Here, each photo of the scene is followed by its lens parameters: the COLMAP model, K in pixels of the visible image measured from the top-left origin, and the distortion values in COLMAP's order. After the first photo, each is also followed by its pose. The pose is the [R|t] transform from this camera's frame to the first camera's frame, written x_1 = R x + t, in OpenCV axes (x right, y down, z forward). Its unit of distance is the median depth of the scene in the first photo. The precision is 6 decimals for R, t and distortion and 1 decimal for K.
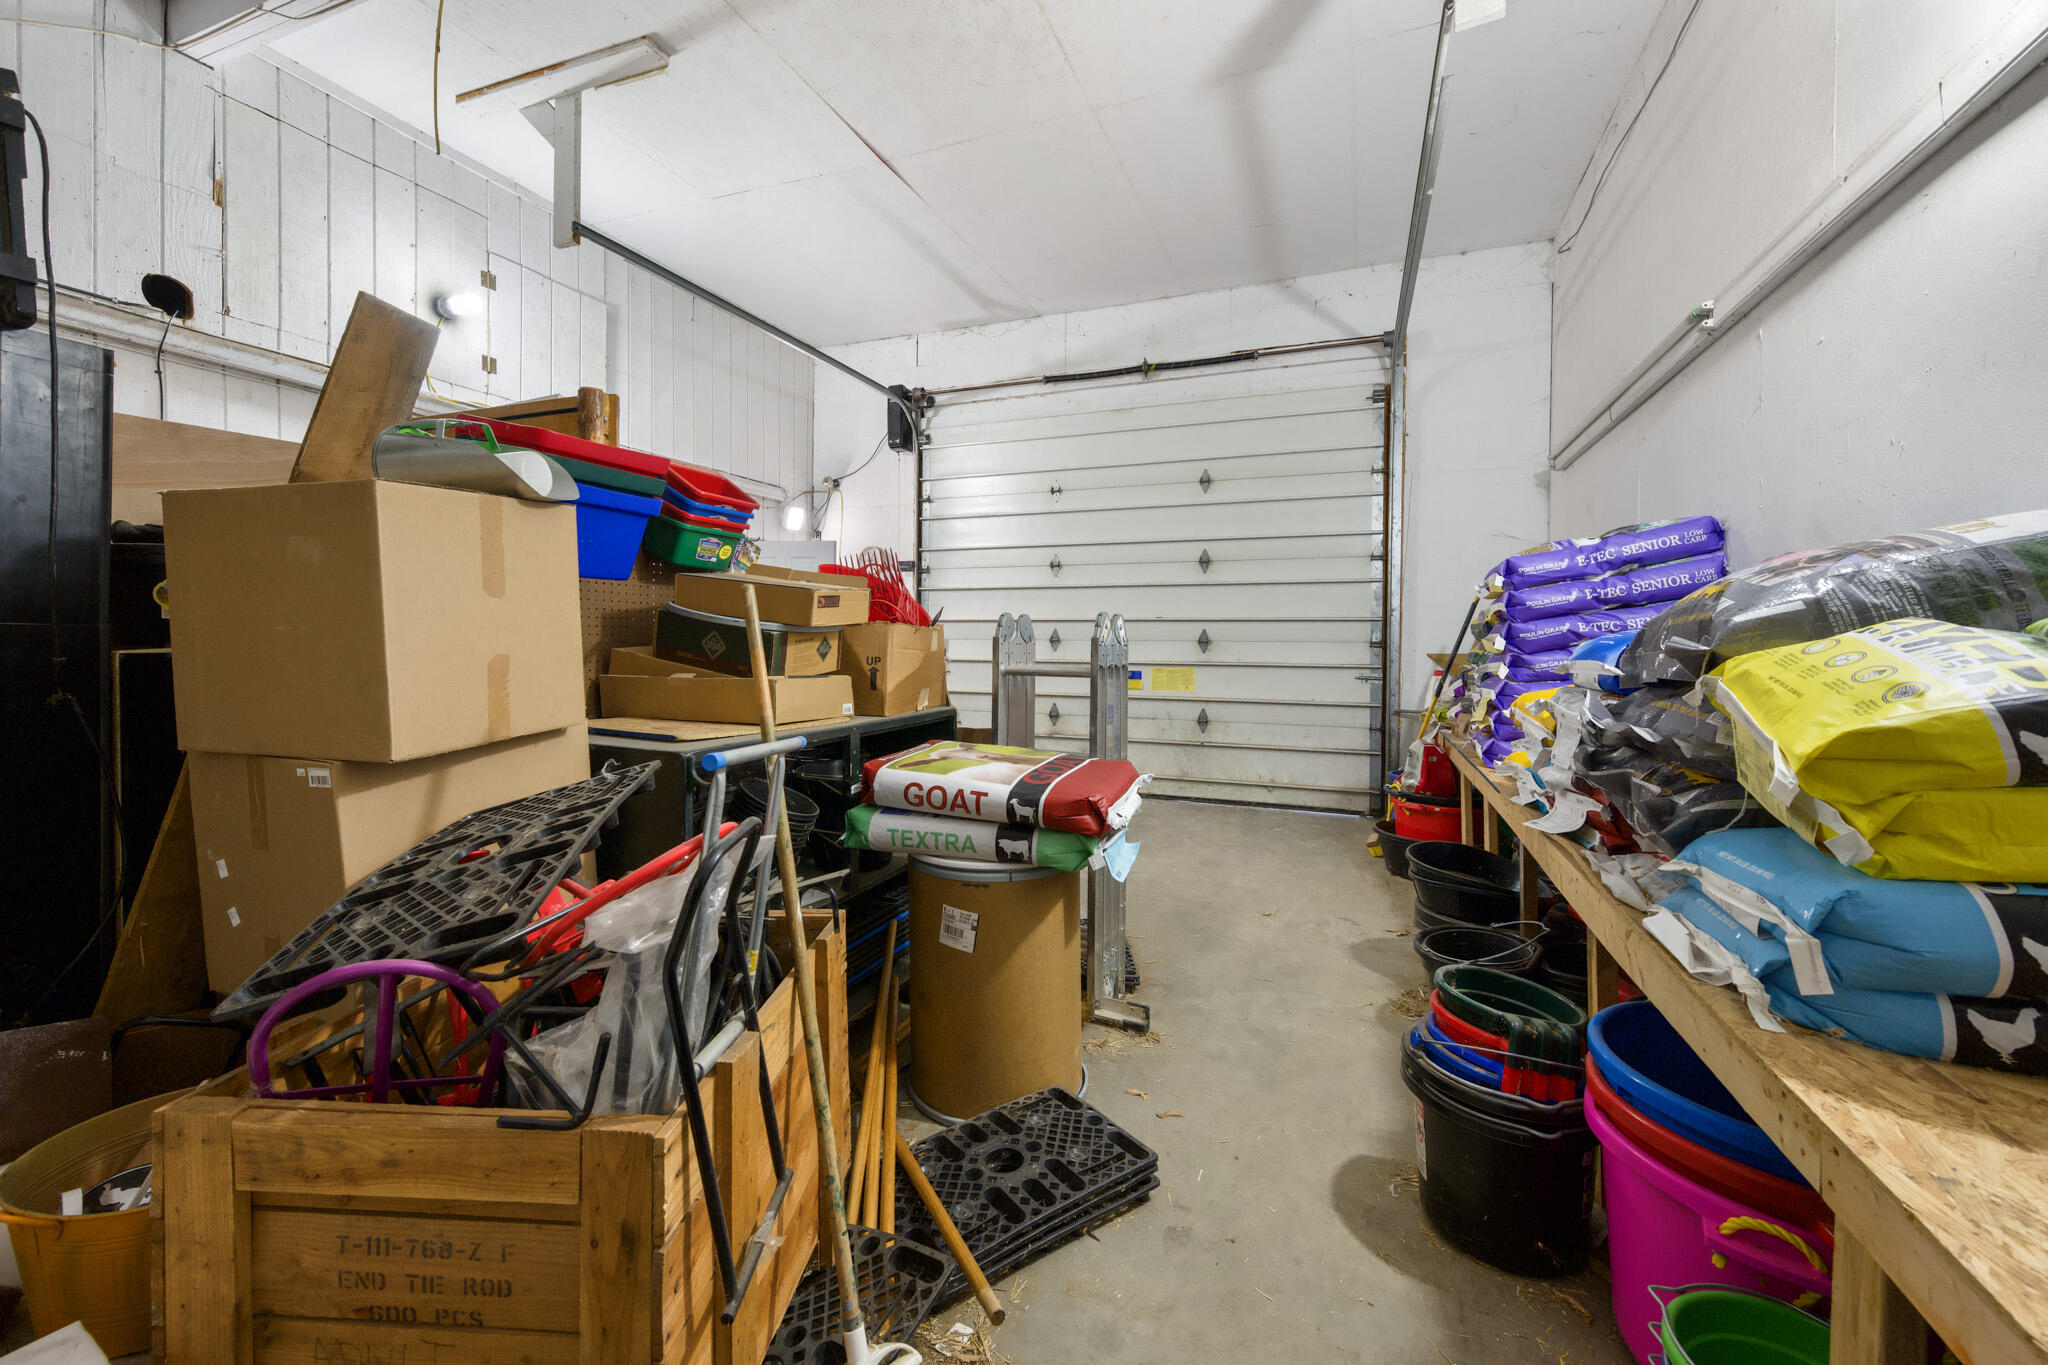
lens RADIAL K [[826.9, 0, 1032.3], [0, 826.9, 649.6], [0, 0, 1]] dist [-0.001565, 0.000512]
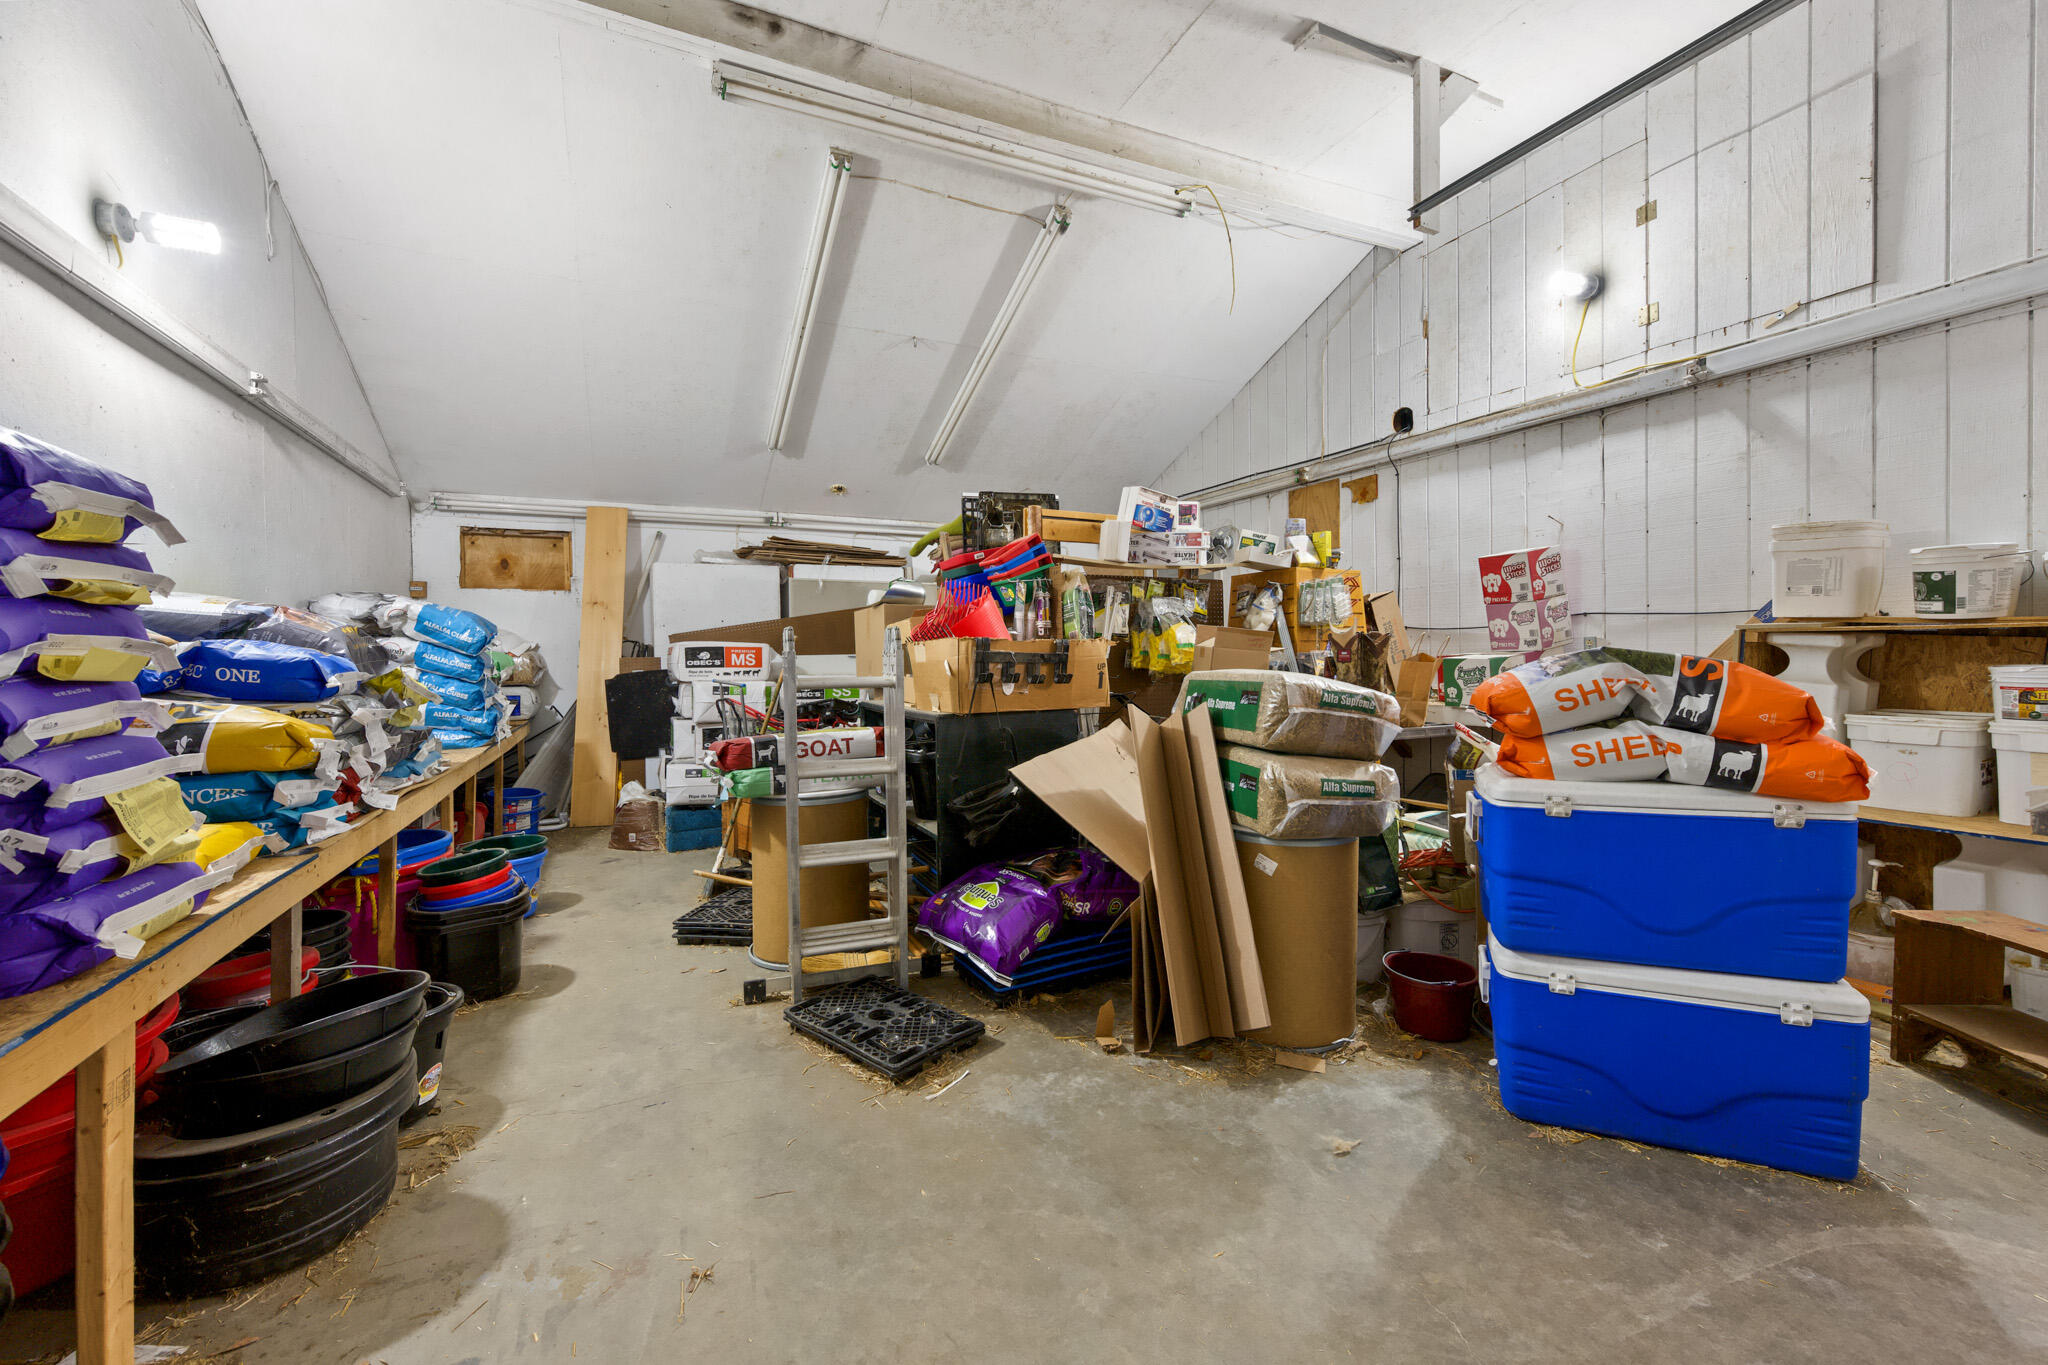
lens RADIAL K [[826.9, 0, 1021.8], [0, 826.9, 668.0], [0, 0, 1]] dist [-0.001565, 0.000512]
pose [[-0.690365, 0.011973, -0.723362, 0.525258], [-0.002489, 0.999818, 0.018924, -0.007719], [0.723457, 0.014865, -0.690210, 1.562816]]
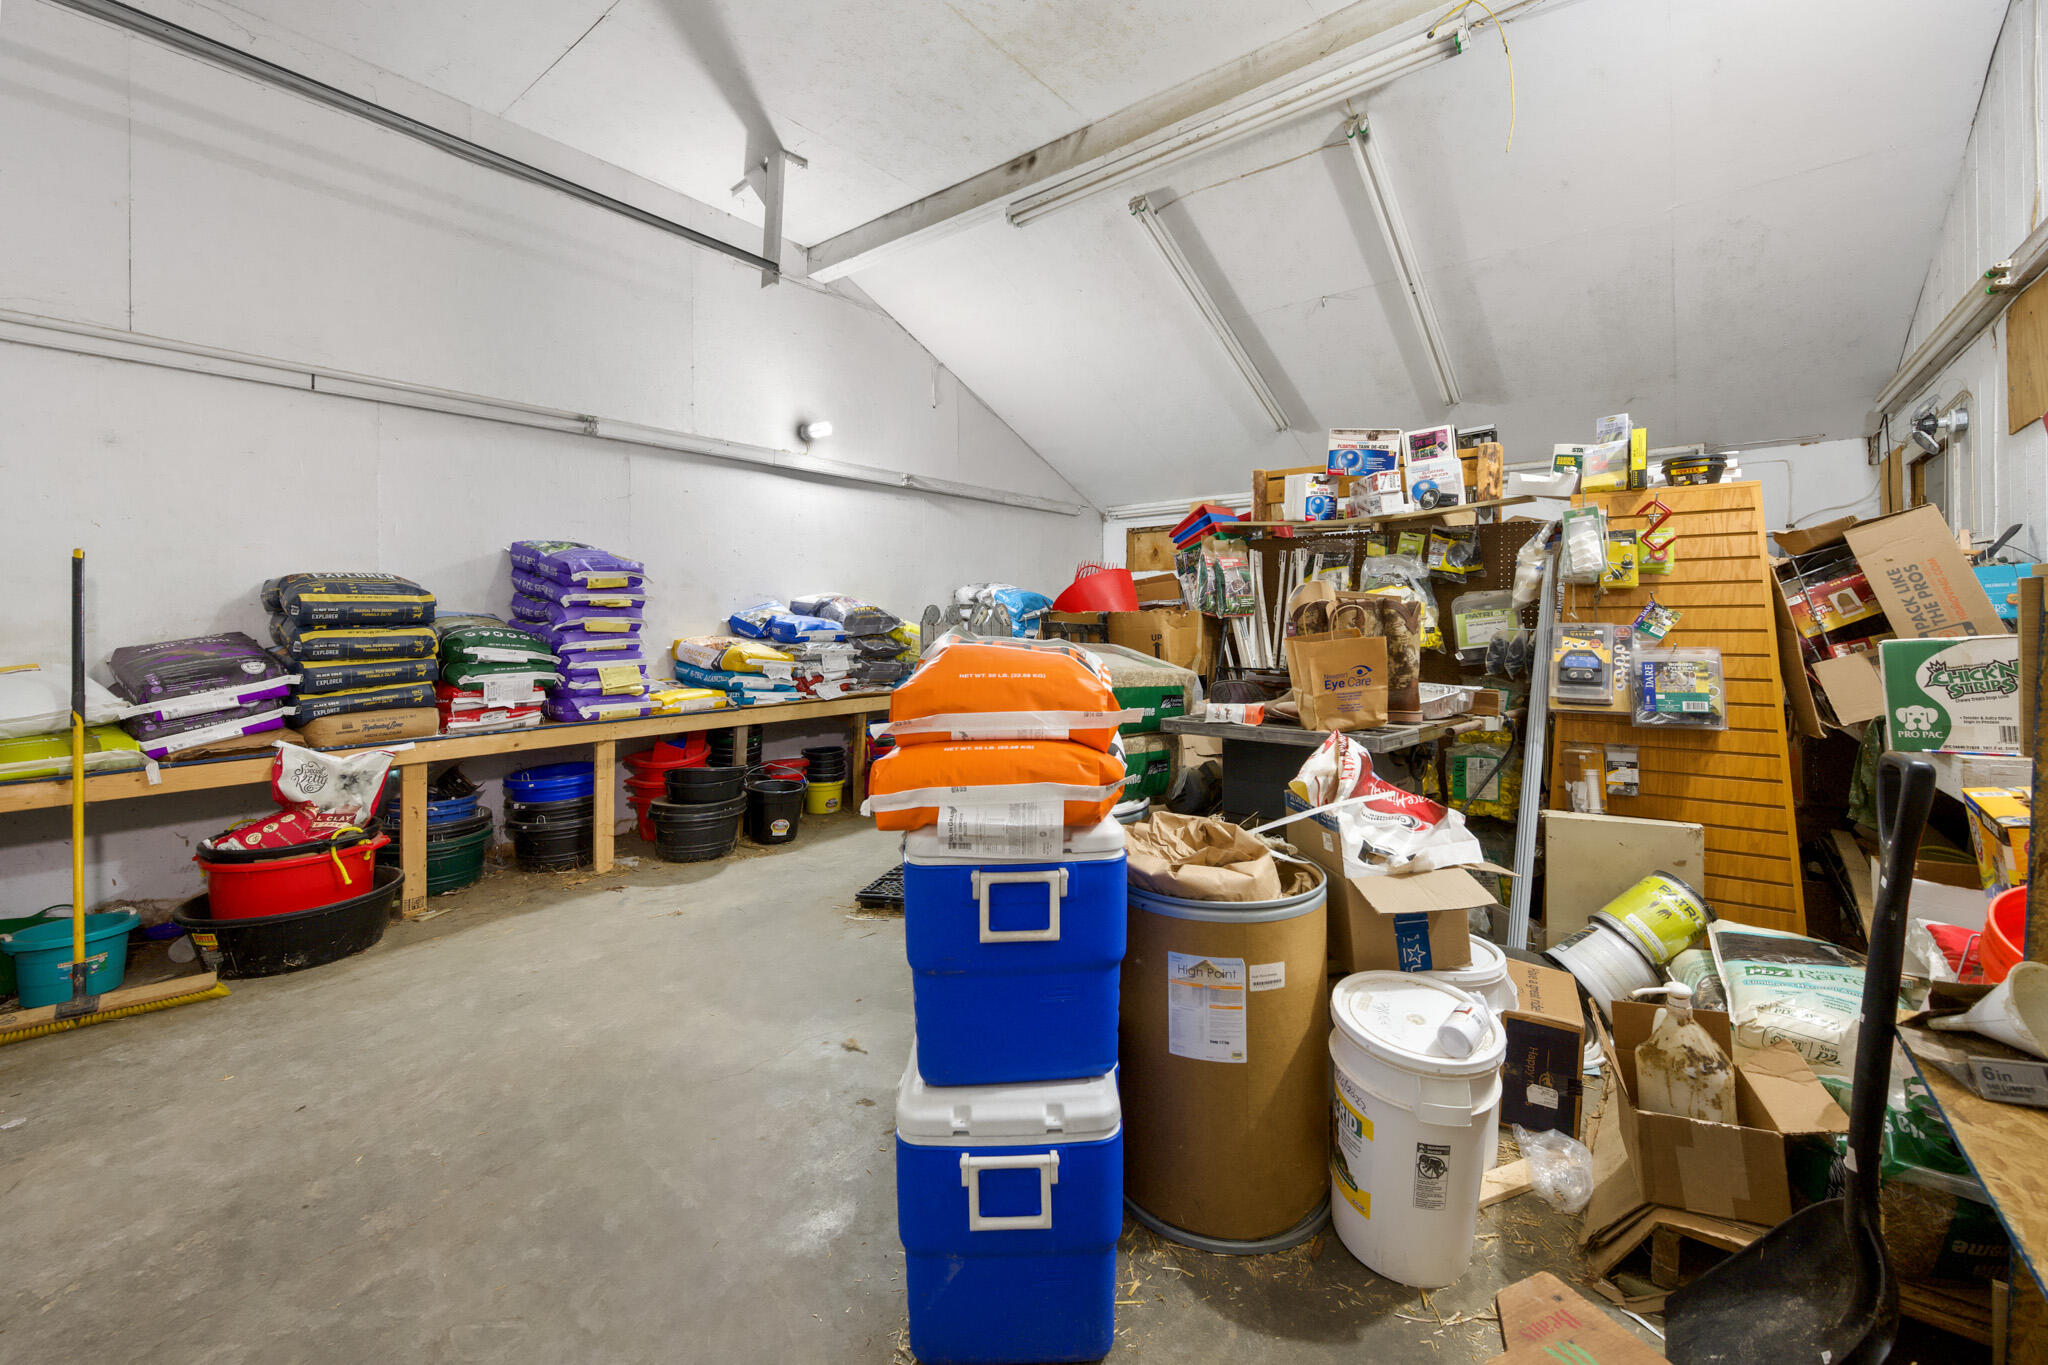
lens RADIAL K [[826.9, 0, 1023.3], [0, 826.9, 617.4], [0, 0, 1]] dist [-0.001565, 0.000512]
pose [[-0.951771, -0.002532, 0.306798, -0.419690], [-0.000603, 0.999979, 0.006381, -0.021609], [-0.306808, 0.005888, -0.951753, 1.952123]]
